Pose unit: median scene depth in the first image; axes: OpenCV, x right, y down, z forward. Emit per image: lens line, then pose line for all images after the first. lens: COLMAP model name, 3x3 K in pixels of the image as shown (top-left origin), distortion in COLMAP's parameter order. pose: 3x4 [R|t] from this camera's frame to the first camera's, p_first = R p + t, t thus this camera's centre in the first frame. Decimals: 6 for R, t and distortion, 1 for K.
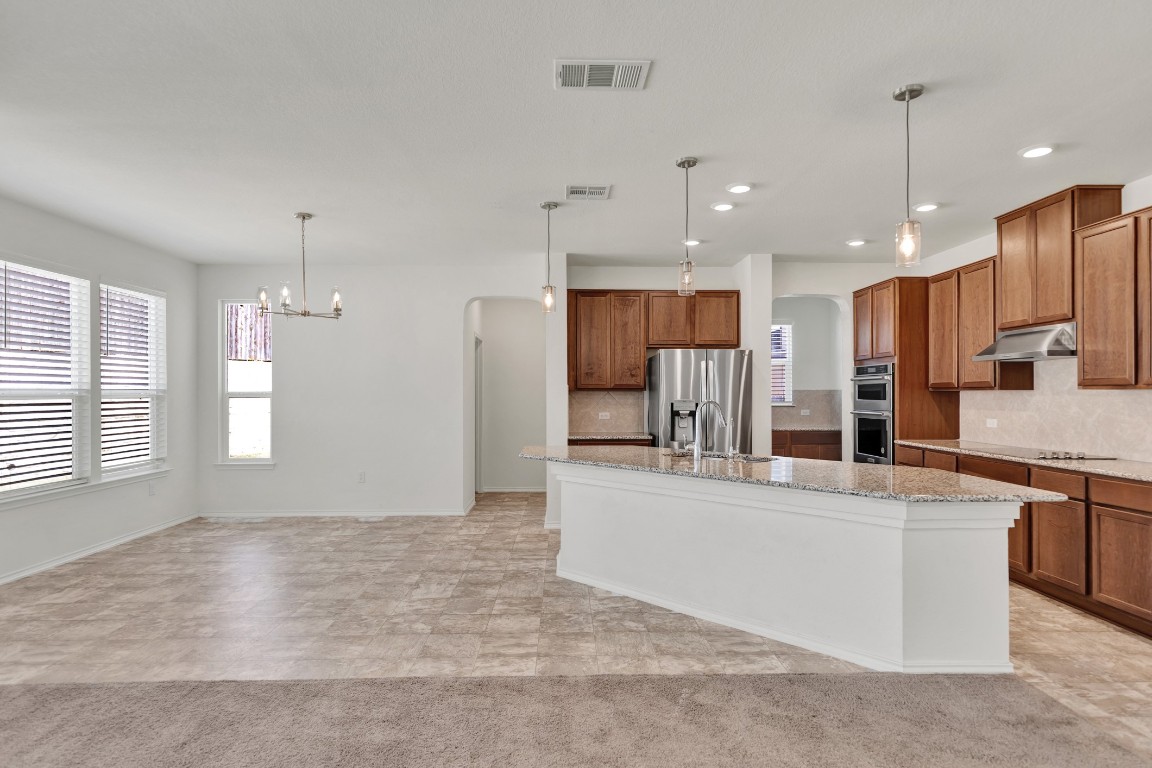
lens RADIAL K [[610.4, 0, 572.0], [0, 610.4, 387.8], [0, 0, 1]] dist [0.000747, 0.000403]
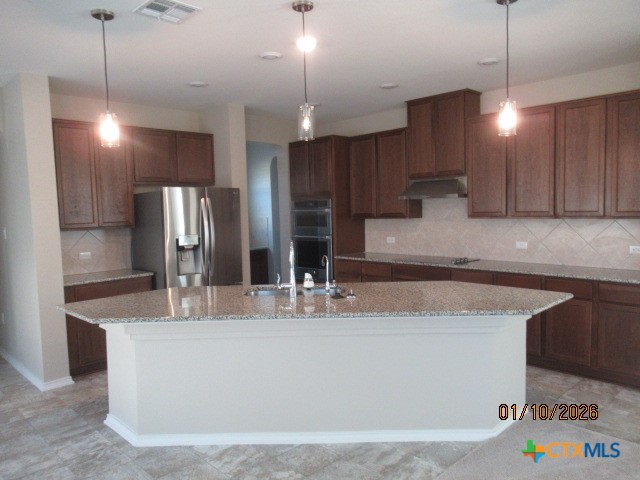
lens RADIAL K [[477.5, 0, 320.1], [0, 477.5, 238.6], [0, 0, 1]] dist [0.001385, 0.000496]
pose [[0.730154, -0.062114, 0.680454, -0.285032], [0.020249, 0.997389, 0.069316, -0.036580], [-0.682983, -0.036833, 0.729505, 0.323810]]
